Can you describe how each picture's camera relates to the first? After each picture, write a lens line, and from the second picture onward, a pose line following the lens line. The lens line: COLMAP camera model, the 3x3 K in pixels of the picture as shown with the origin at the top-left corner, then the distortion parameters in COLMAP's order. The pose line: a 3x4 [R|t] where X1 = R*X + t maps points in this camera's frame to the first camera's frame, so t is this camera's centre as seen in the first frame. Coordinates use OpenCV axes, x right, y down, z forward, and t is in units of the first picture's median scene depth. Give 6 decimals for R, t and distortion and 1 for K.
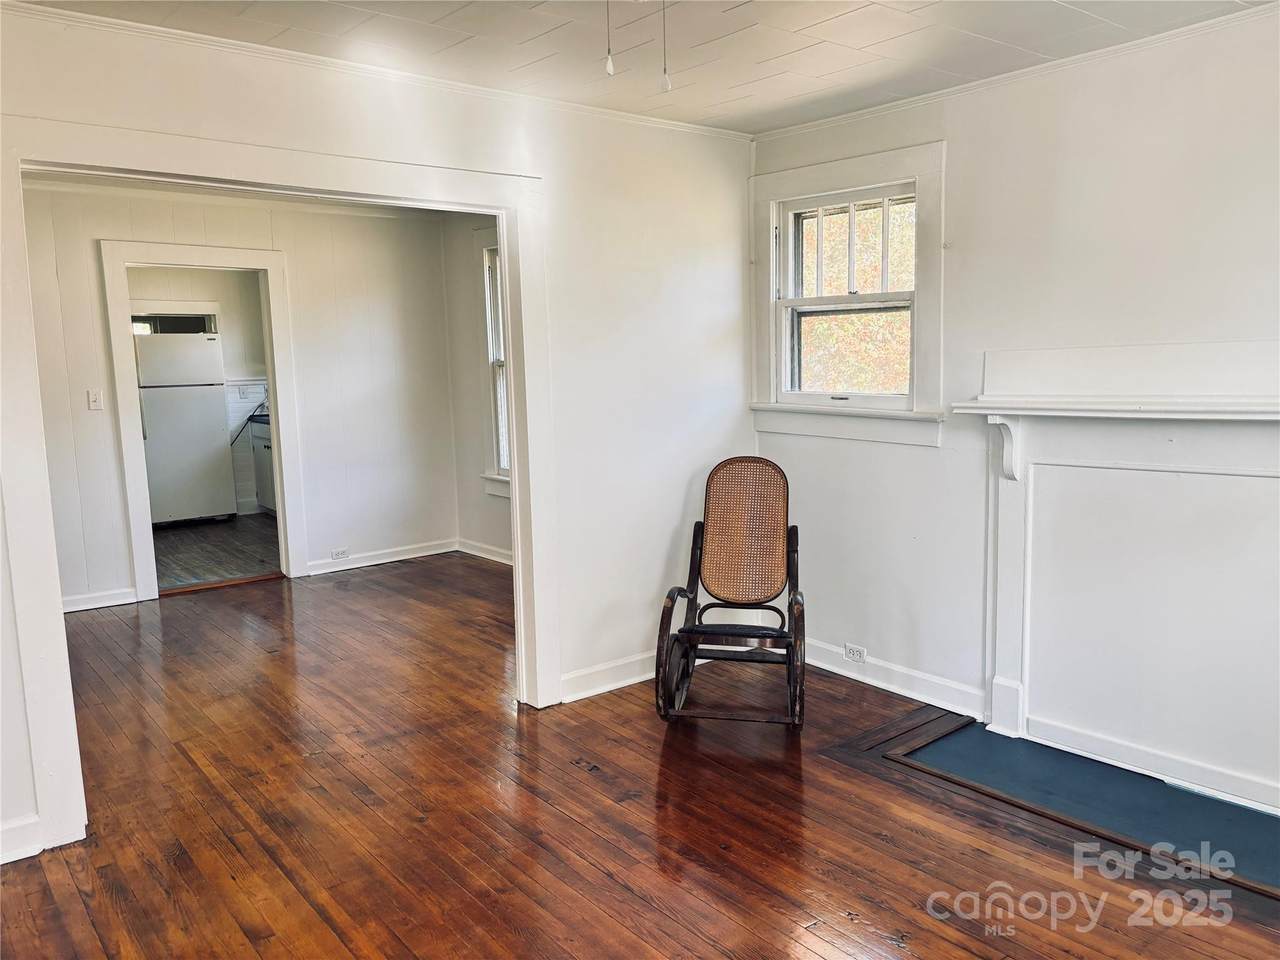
lens RADIAL K [[952.6, 0, 640.0], [0, 952.6, 480.0], [0, 0, 1]] dist [0.009699, 0.006725]
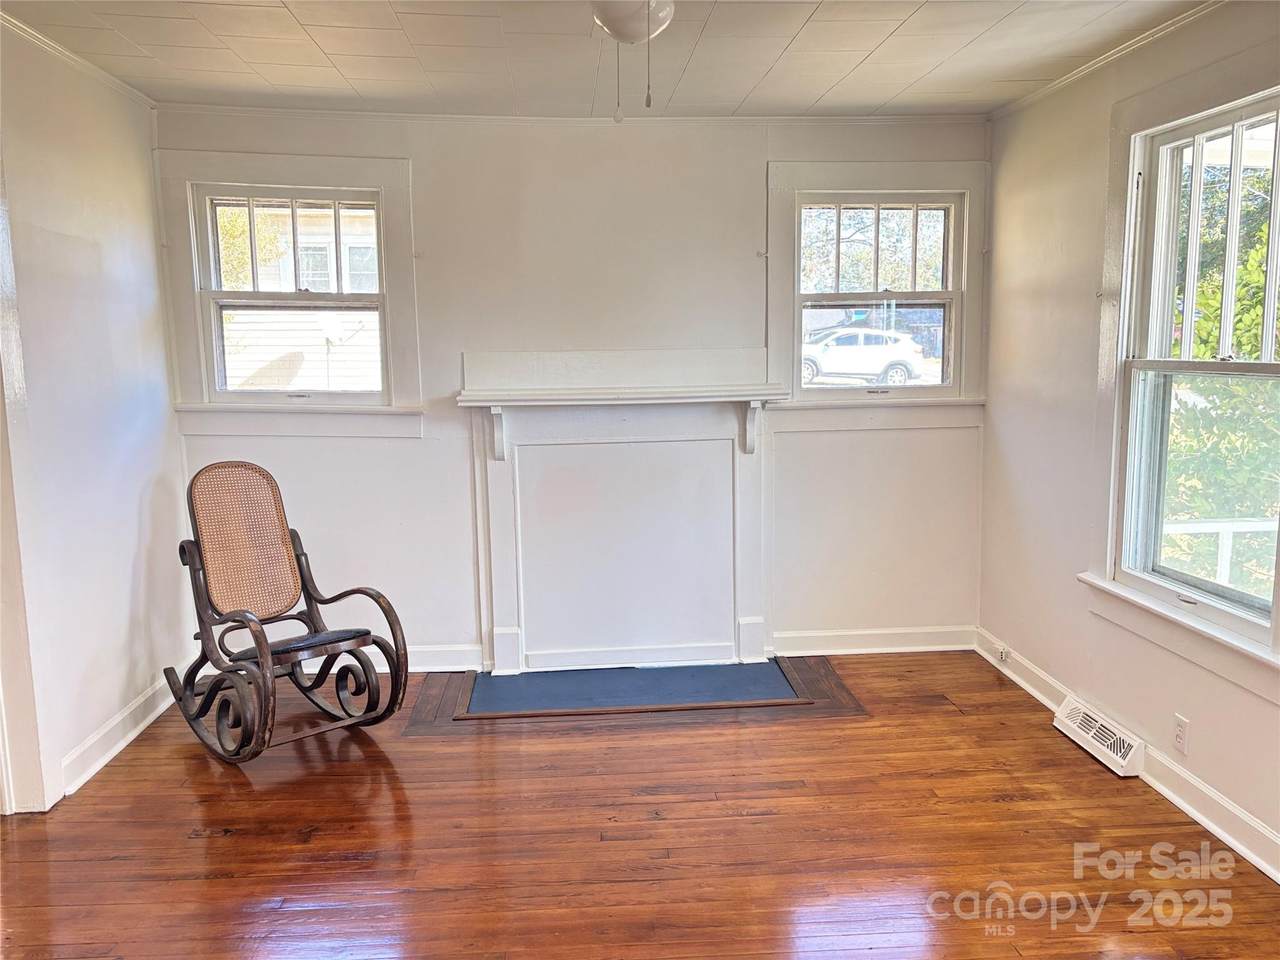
lens RADIAL K [[952.6, 0, 640.0], [0, 952.6, 480.0], [0, 0, 1]] dist [0.009699, 0.006725]
pose [[0.566254, -0.094413, 0.818806, -0.582139], [0.091813, 0.994461, 0.051172, -0.025009], [-0.819101, 0.046200, 0.571786, 0.213925]]
